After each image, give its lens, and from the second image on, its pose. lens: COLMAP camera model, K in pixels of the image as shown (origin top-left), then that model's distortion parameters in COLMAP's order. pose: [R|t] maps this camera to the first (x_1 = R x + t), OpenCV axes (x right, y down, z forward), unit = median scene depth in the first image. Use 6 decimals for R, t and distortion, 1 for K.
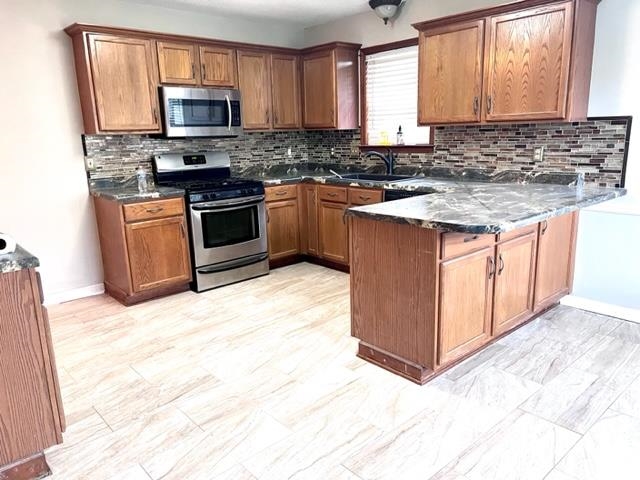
lens RADIAL K [[482.5, 0, 324.6], [0, 482.5, 243.4], [0, 0, 1]] dist [0.024464, -0.003754]
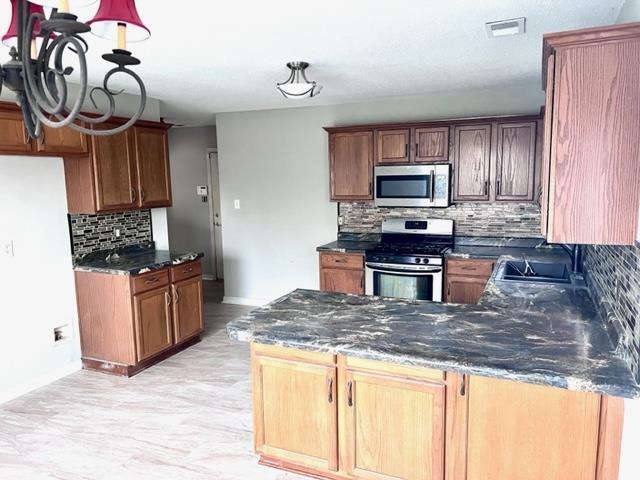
lens RADIAL K [[482.5, 0, 324.3], [0, 482.5, 239.0], [0, 0, 1]] dist [0.024464, -0.003754]
pose [[0.405968, 0.134781, -0.903894, 0.691547], [-0.199561, 0.978270, 0.056242, -0.168390], [0.891833, 0.157549, 0.424043, 0.352947]]
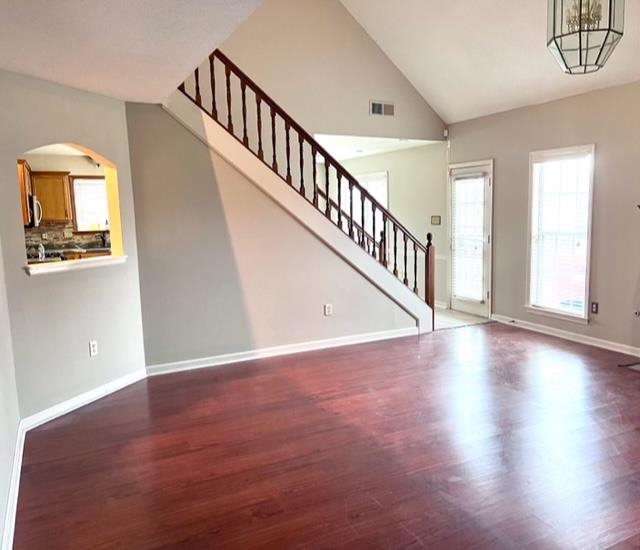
lens RADIAL K [[514.6, 0, 320.4], [0, 514.6, 279.5], [0, 0, 1]] dist [0.001523, -0.008363]
pose [[0.262955, -0.097201, 0.959899, -1.566587], [0.239398, 0.970371, 0.032681, 0.111232], [-0.934635, 0.221204, 0.278434, -0.257998]]
